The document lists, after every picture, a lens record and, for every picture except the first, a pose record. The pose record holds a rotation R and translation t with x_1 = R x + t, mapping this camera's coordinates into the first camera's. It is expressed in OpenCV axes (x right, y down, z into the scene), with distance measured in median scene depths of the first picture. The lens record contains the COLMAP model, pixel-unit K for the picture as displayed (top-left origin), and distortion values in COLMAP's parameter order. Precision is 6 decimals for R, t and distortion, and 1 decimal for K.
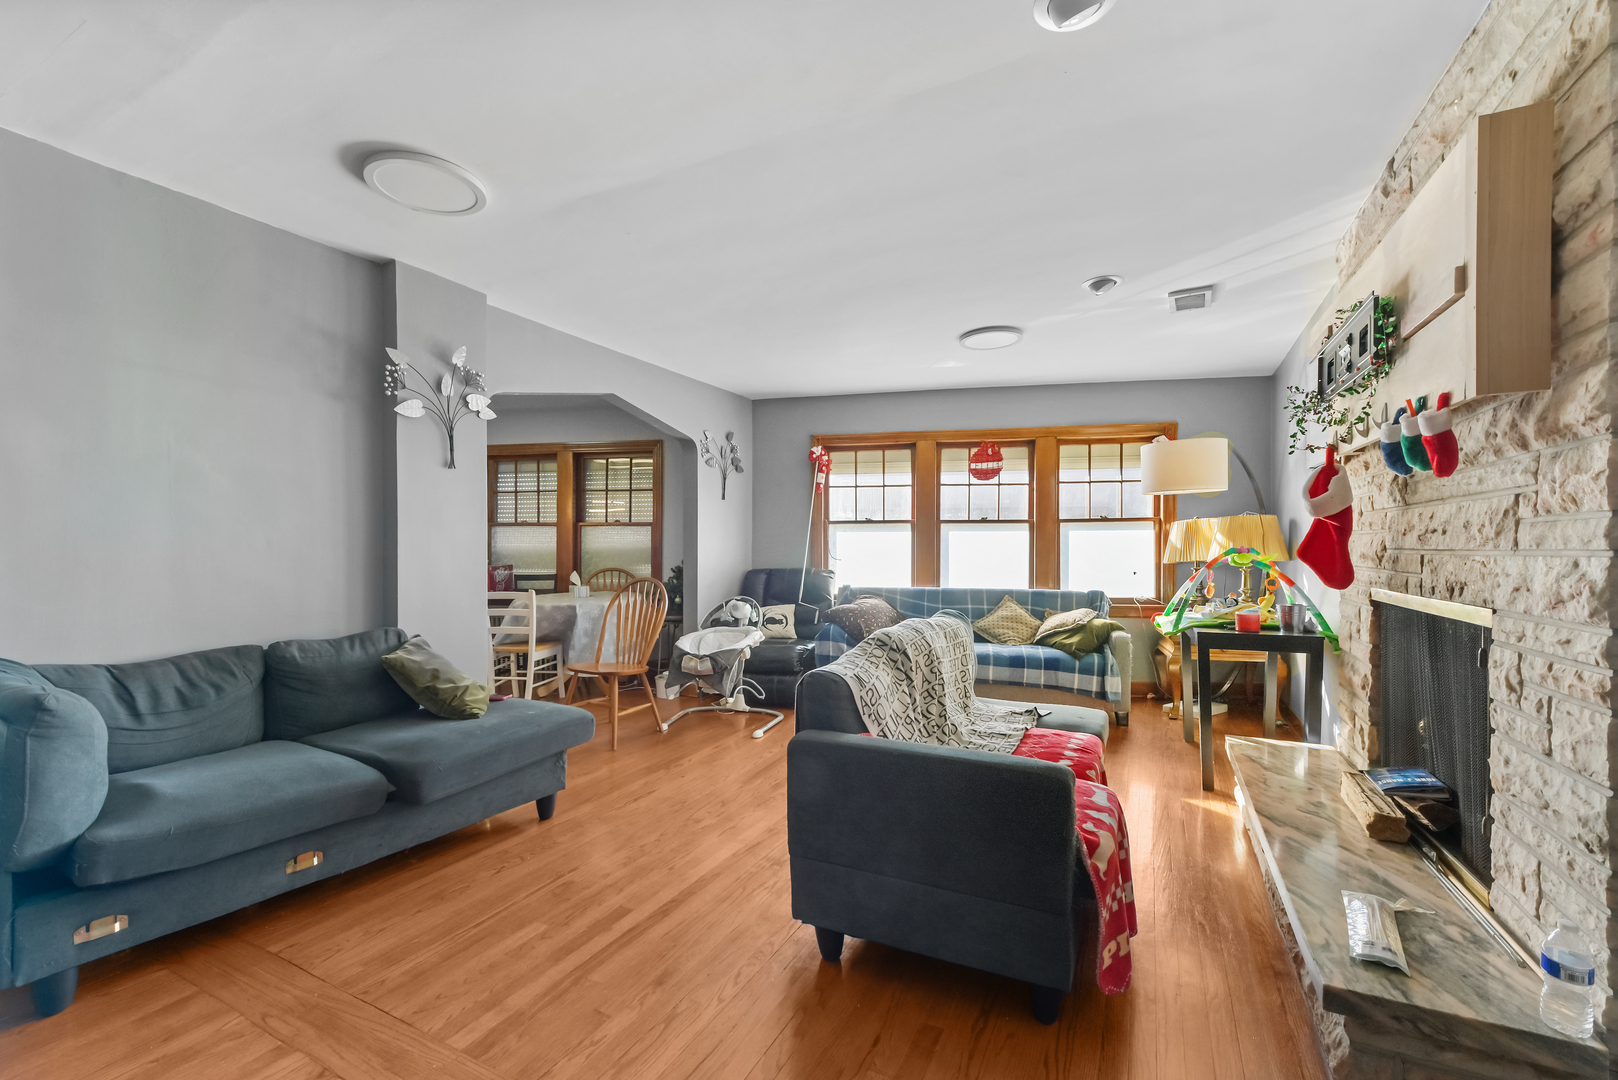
lens RADIAL K [[679.4, 0, 803.8], [0, 679.4, 546.9], [0, 0, 1]] dist [-0.000941, 0.000250]
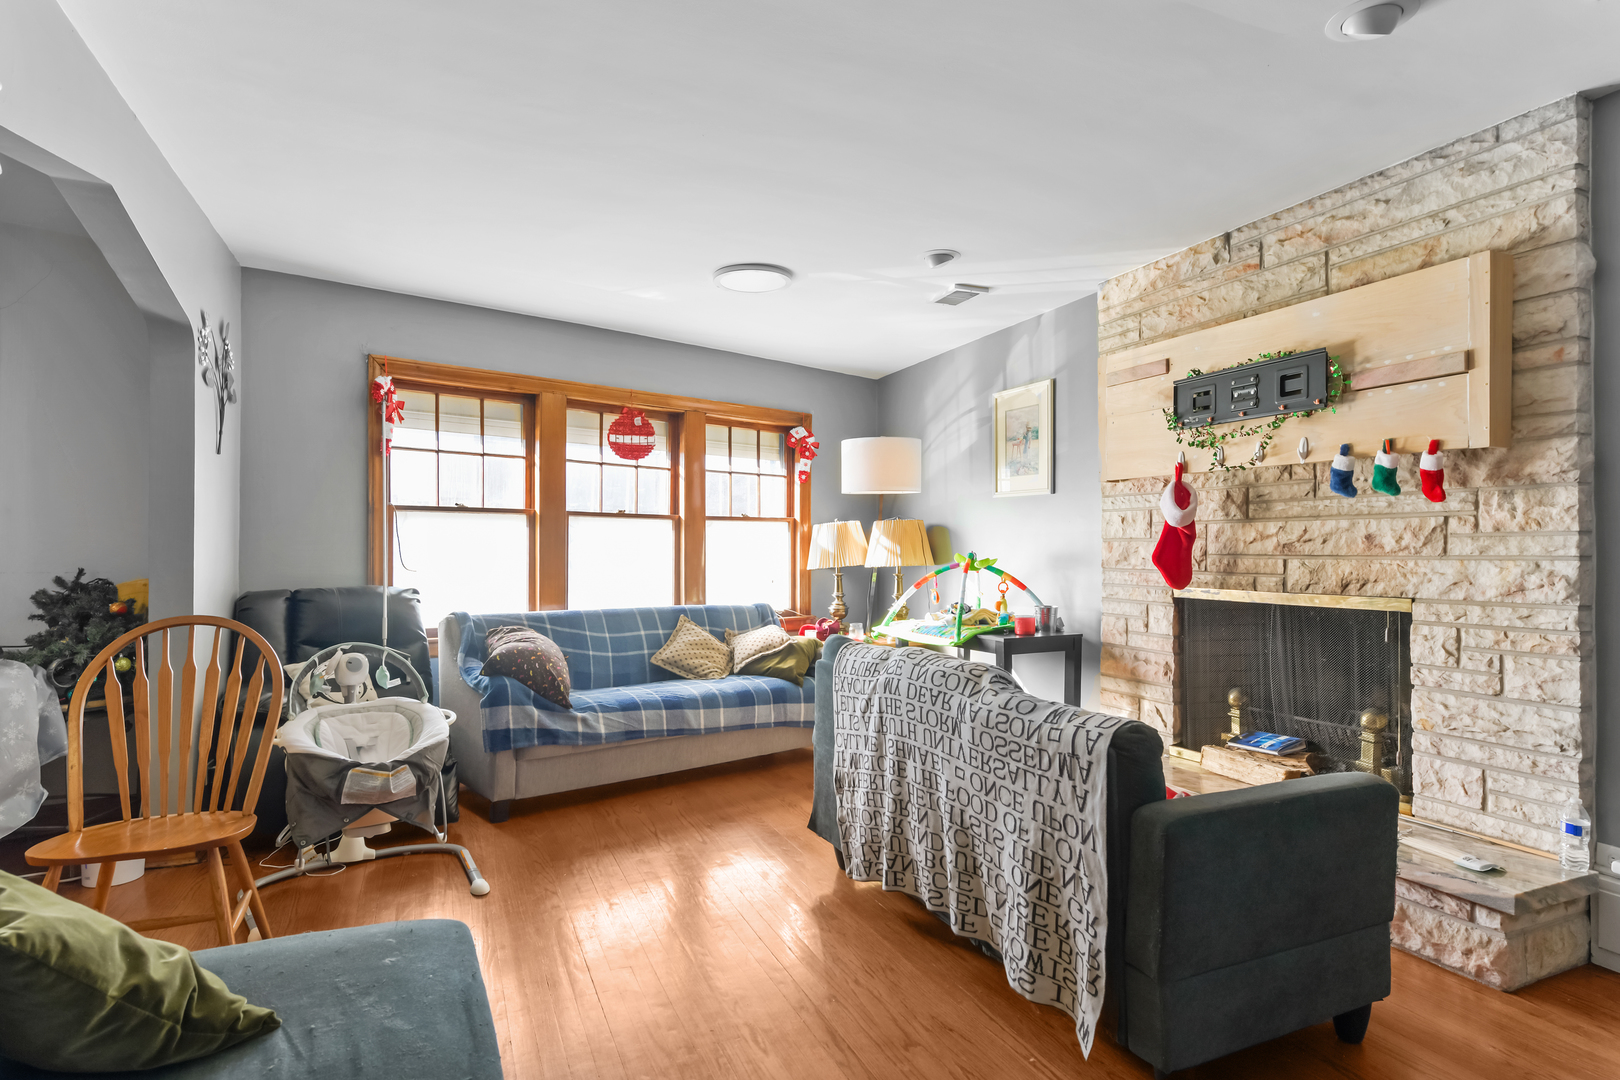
lens RADIAL K [[874.9, 0, 815.0], [0, 874.9, 541.6], [0, 0, 1]] dist [0.000387, 0.000841]
pose [[0.621954, 0.011409, 0.782970, -0.358546], [-0.004054, 0.999927, -0.011350, 0.000351], [-0.783043, 0.003885, 0.621955, 0.265531]]
